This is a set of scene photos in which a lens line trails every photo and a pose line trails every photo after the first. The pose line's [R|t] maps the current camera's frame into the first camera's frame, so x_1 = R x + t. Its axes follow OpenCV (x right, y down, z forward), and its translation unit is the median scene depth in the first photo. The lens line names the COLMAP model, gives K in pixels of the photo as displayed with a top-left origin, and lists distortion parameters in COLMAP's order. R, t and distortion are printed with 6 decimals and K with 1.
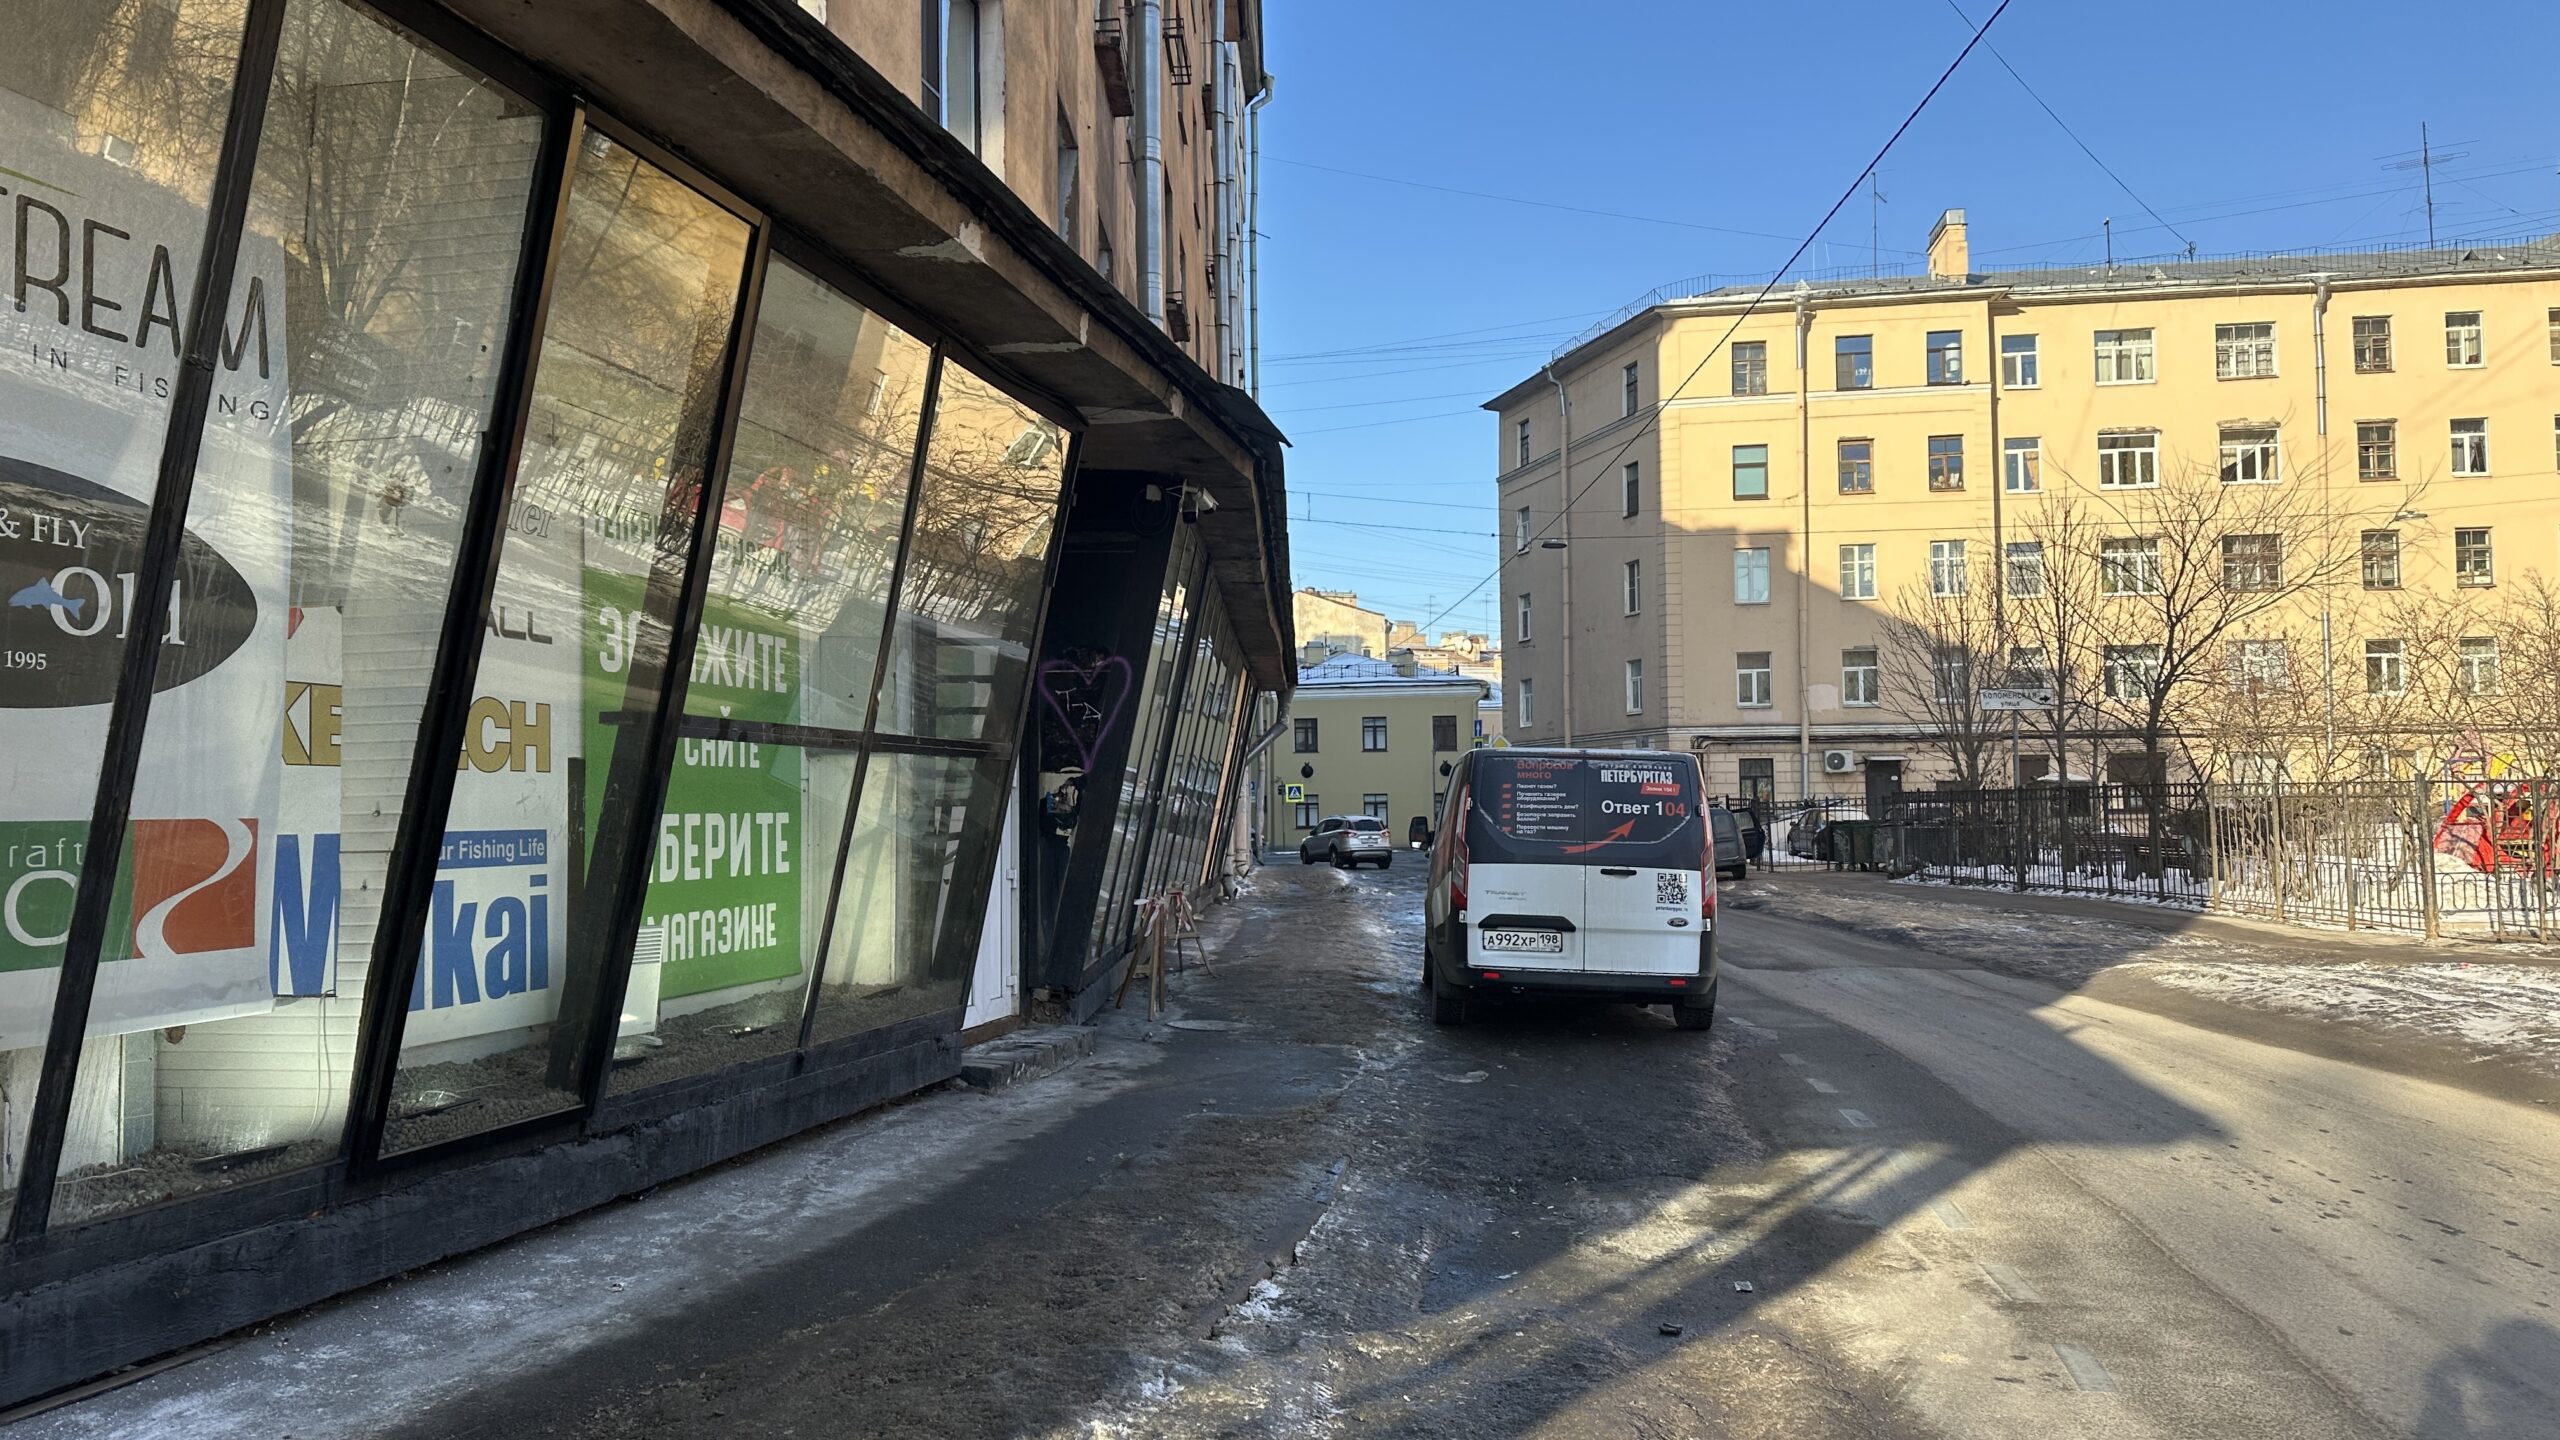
lens RADIAL K [[1773.0, 0, 1252.8], [0, 1773.0, 758.7], [0, 0, 1]] dist [0.096374, -0.132559]
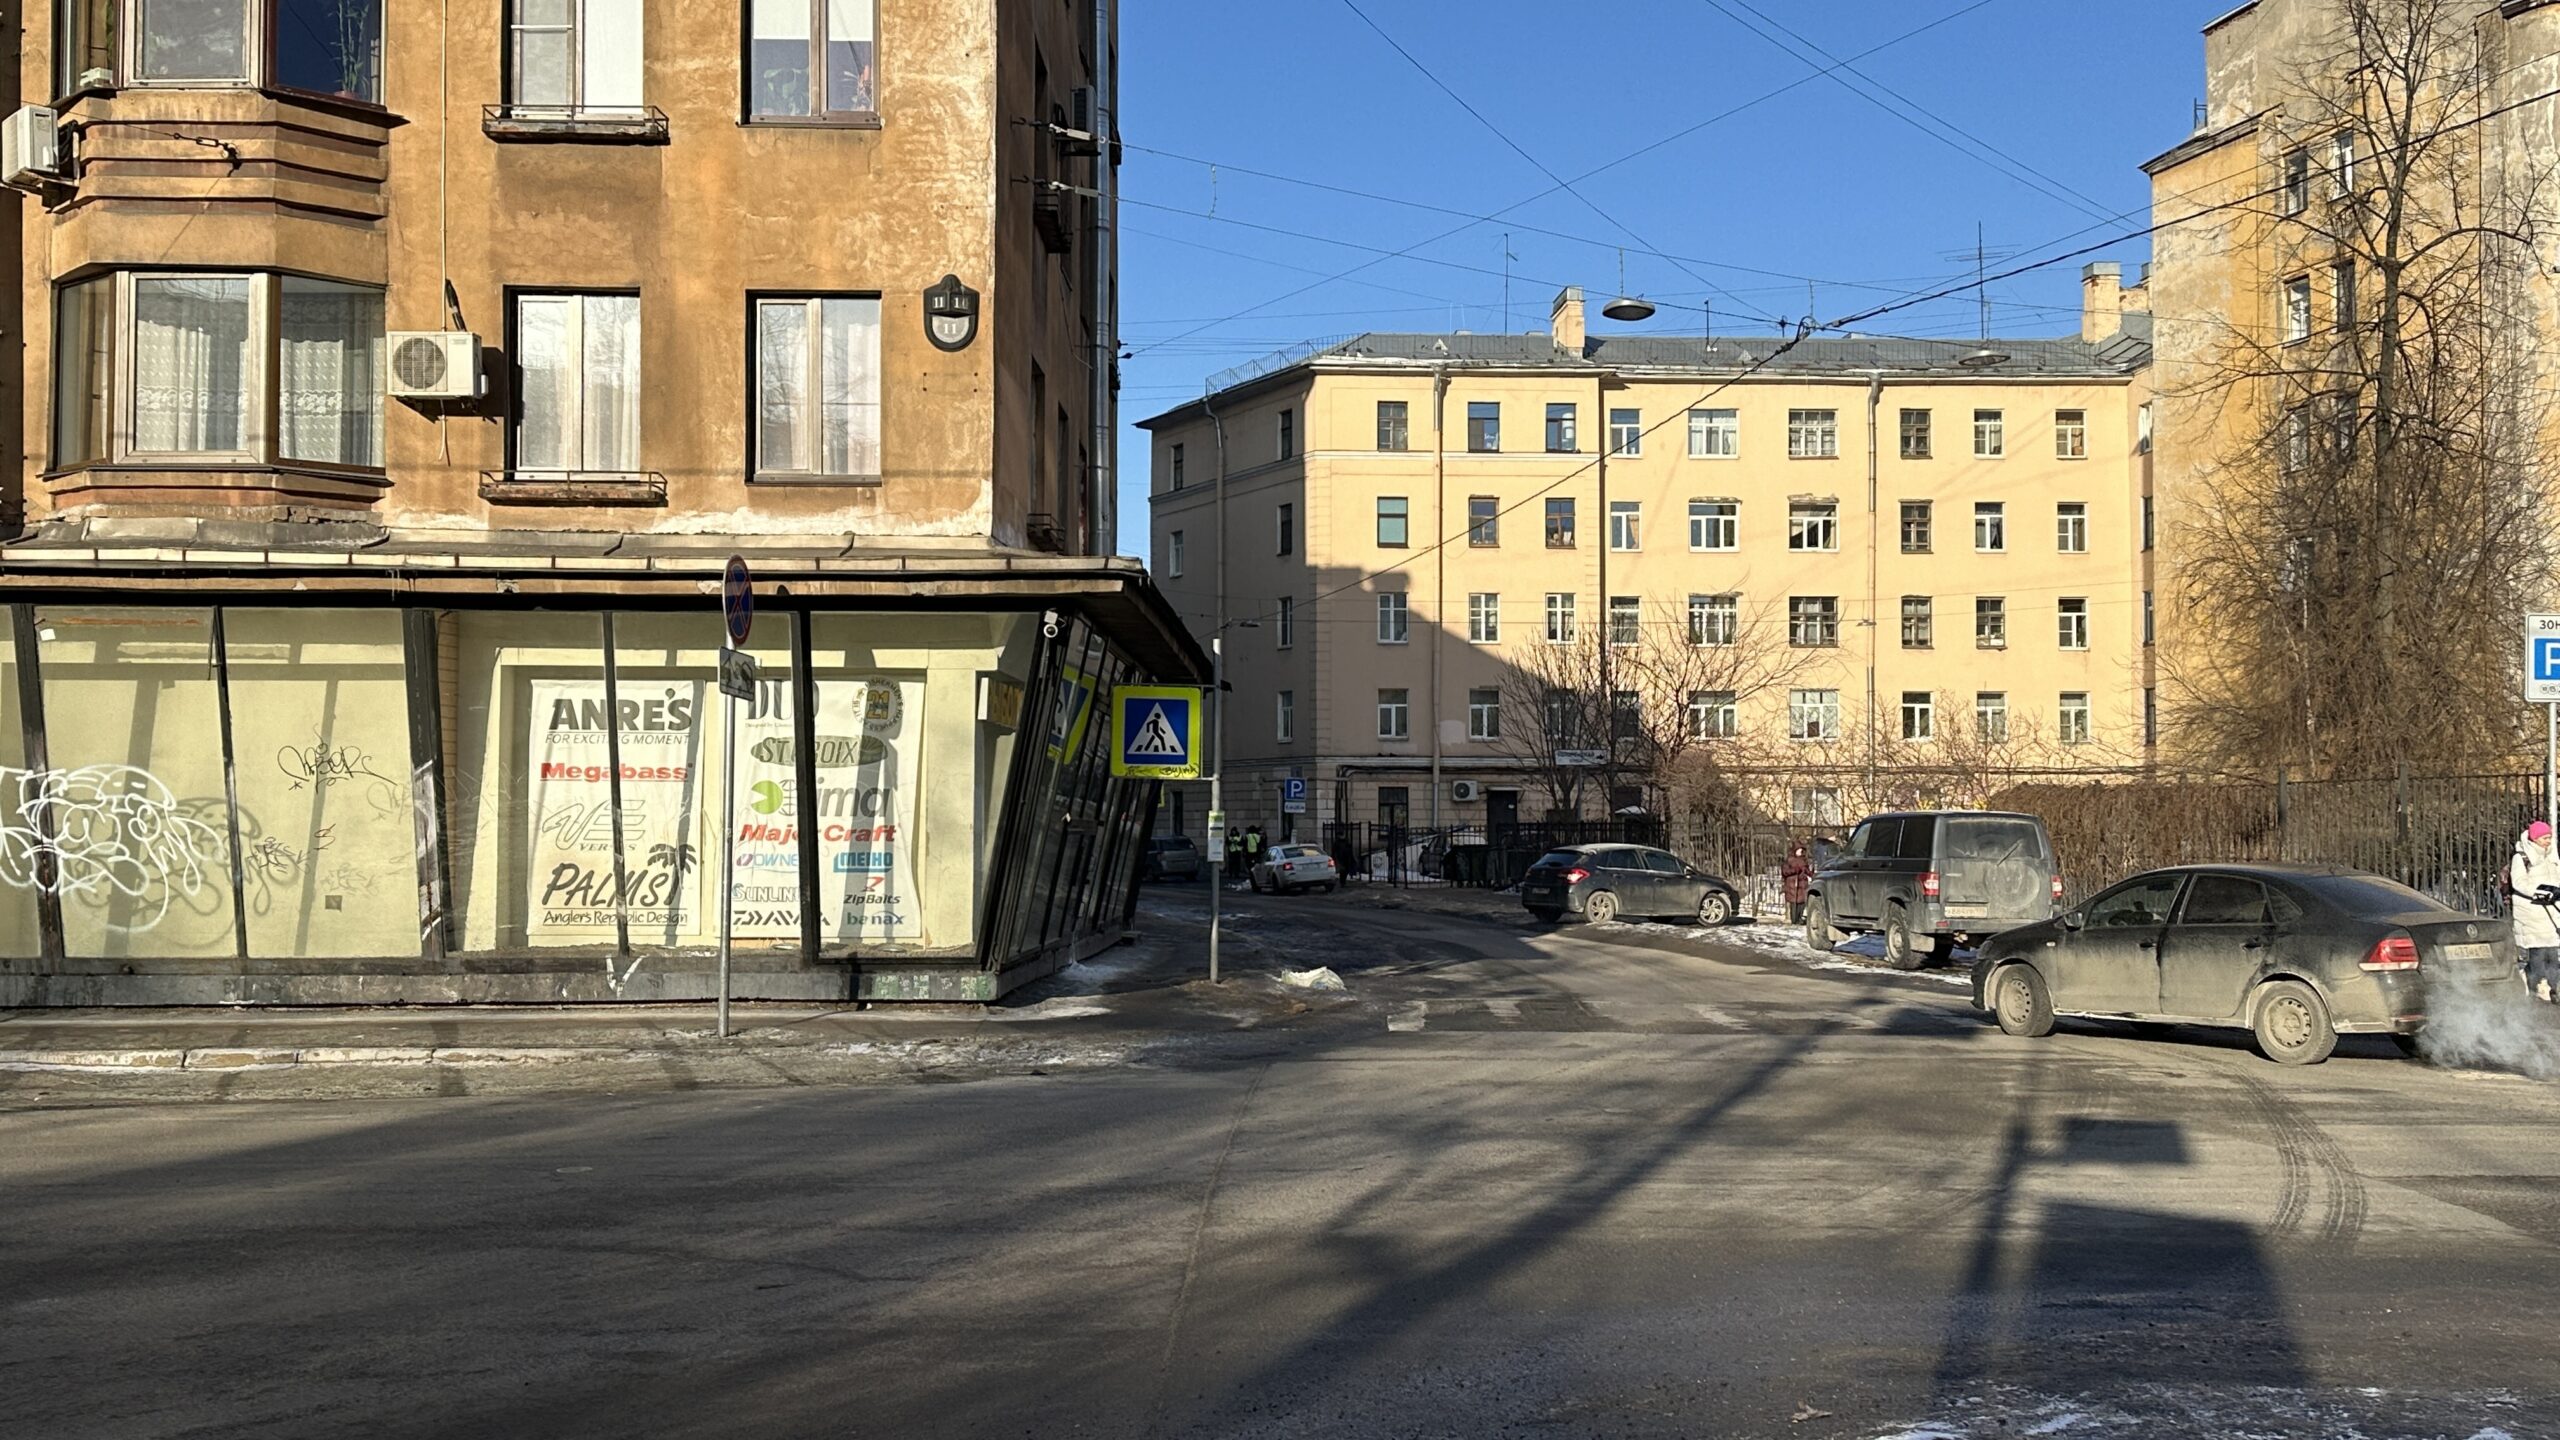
lens RADIAL K [[2453.5, 0, 1265.3], [0, 2453.5, 759.4], [0, 0, 1]] dist [0.139317, -0.013602]
pose [[0.975328, 0.016248, 0.220160, -0.124125], [-0.016874, 0.999857, 0.000965, -0.016911], [-0.220113, -0.004656, 0.975463, -0.442932]]
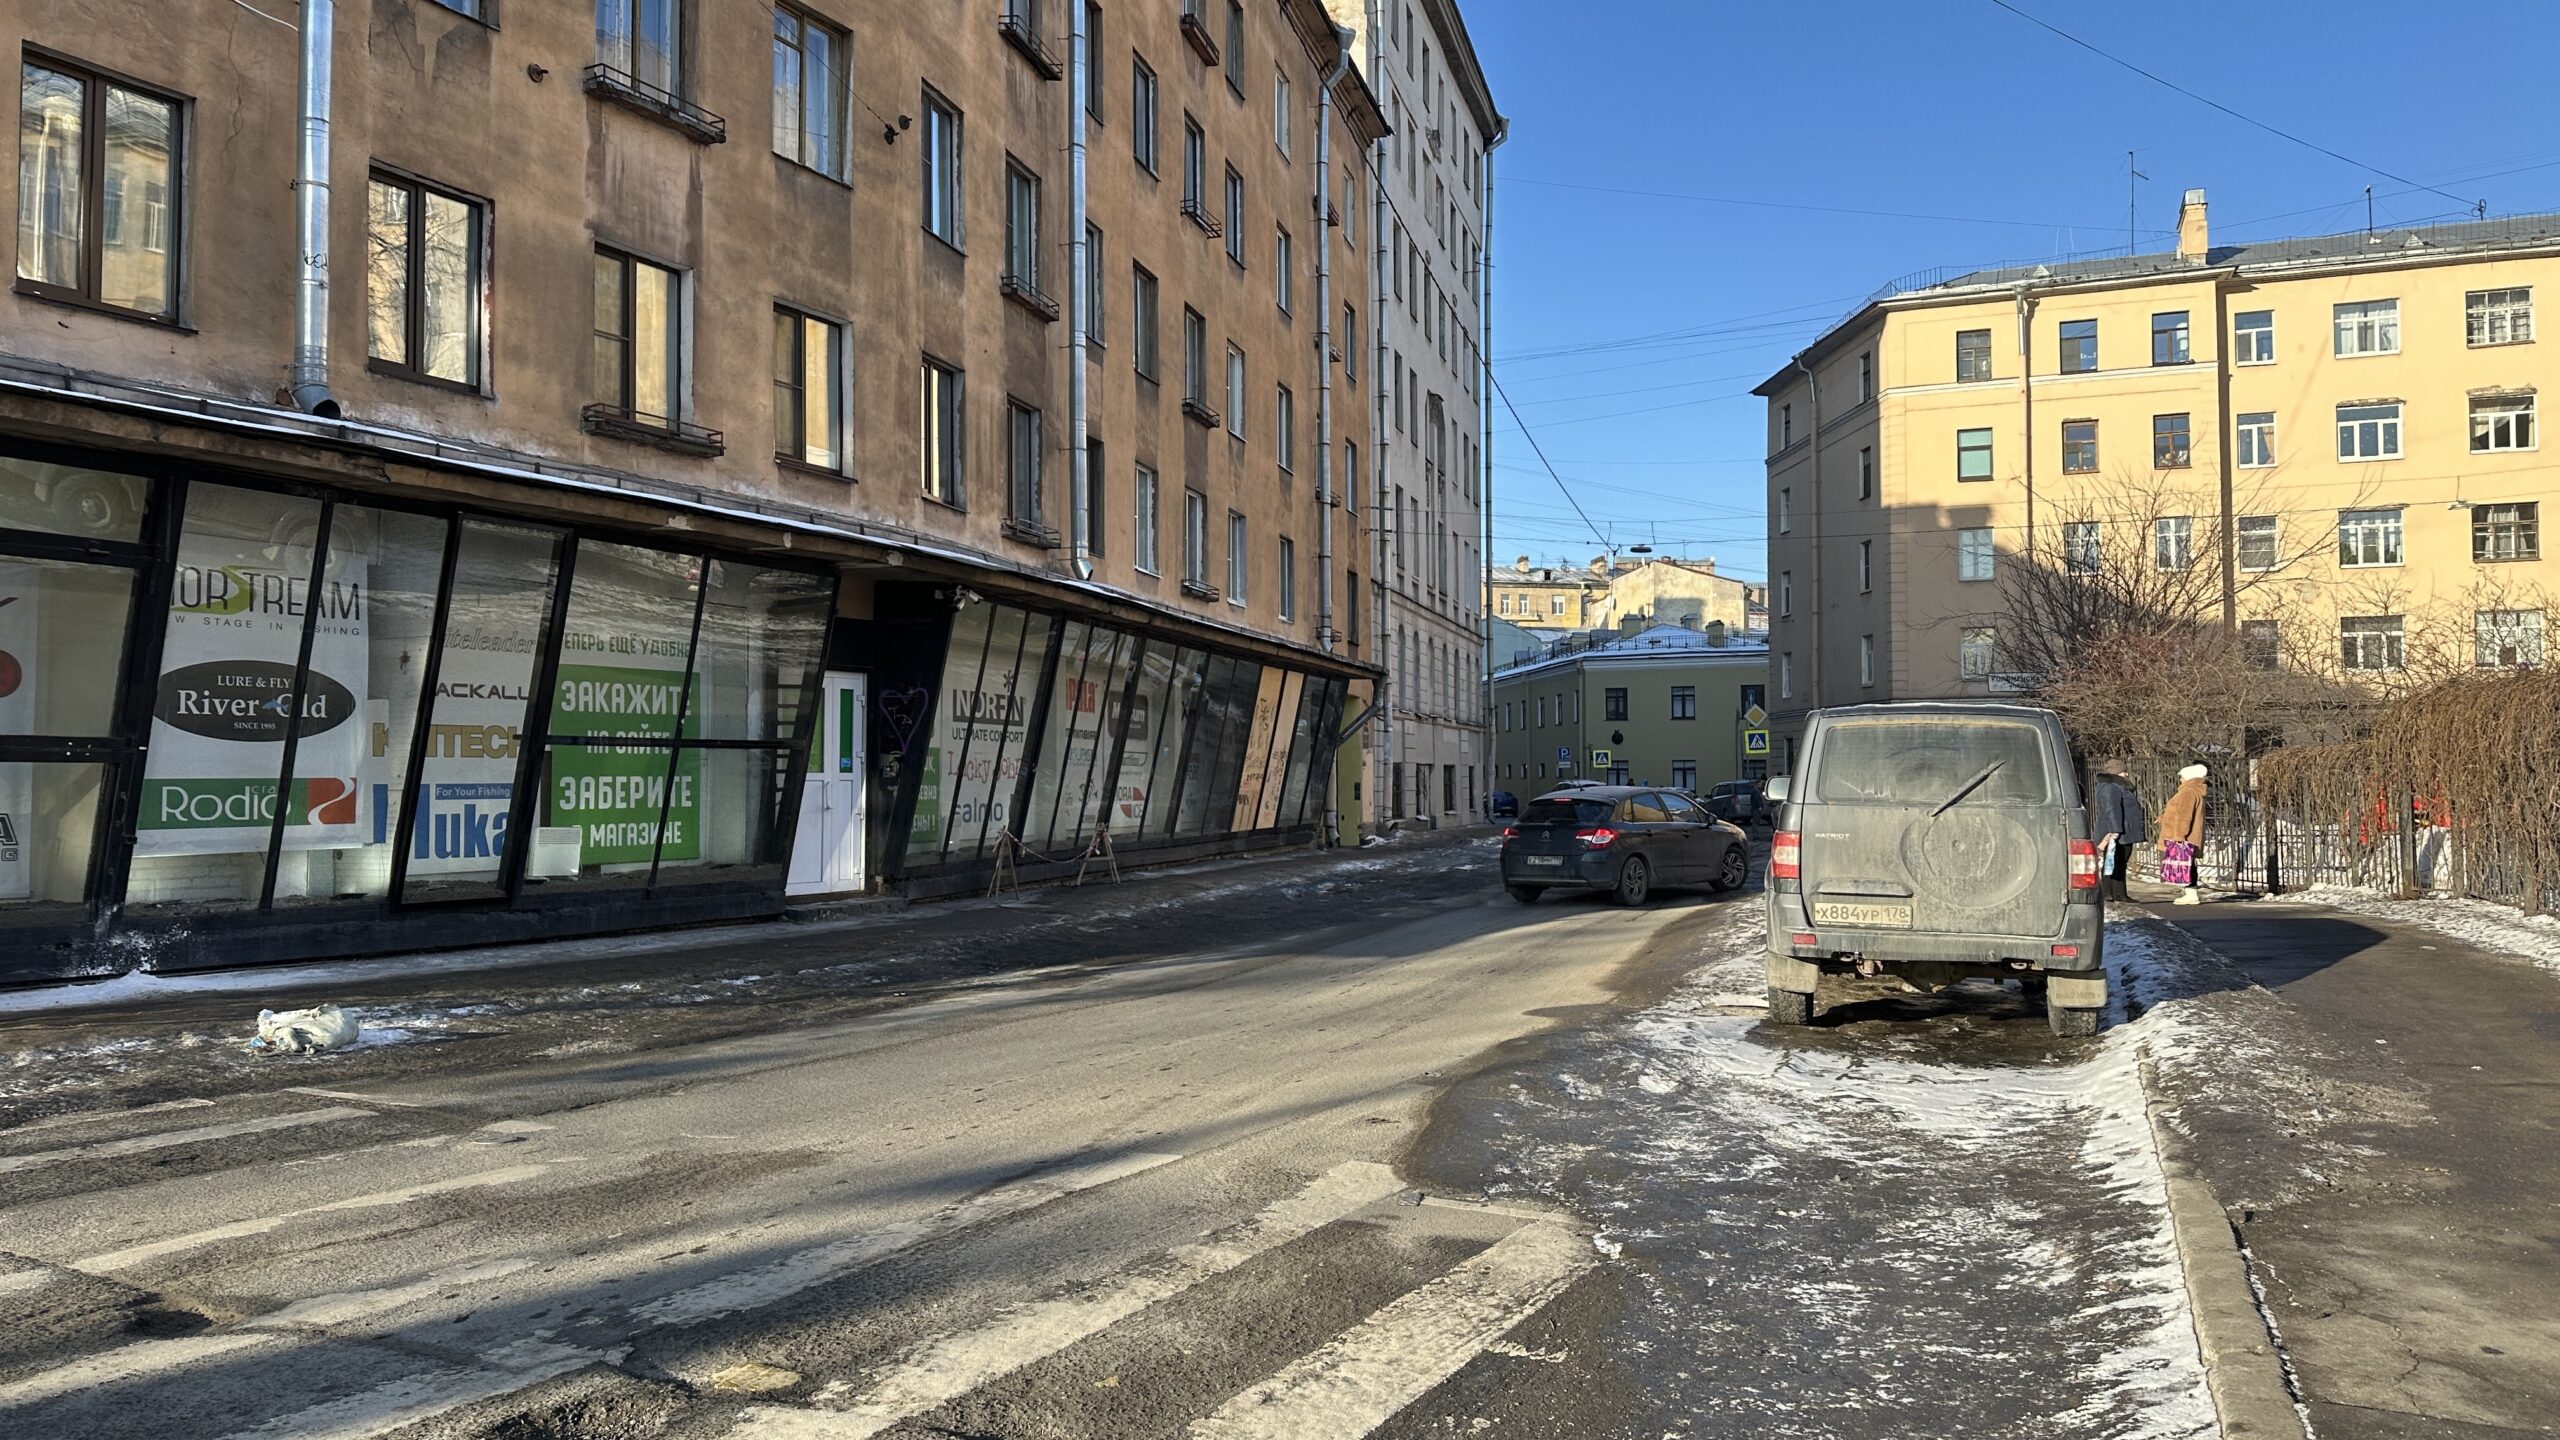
lens RADIAL K [[1806.7, 0, 1289.2], [0, 1806.7, 715.5], [0, 0, 1]] dist [0.076111, -0.093858]
pose [[0.972055, -0.000759, -0.234752, 0.141566], [0.000130, 0.999996, -0.002695, -0.005180], [0.234753, 0.002589, 0.972052, -0.132521]]
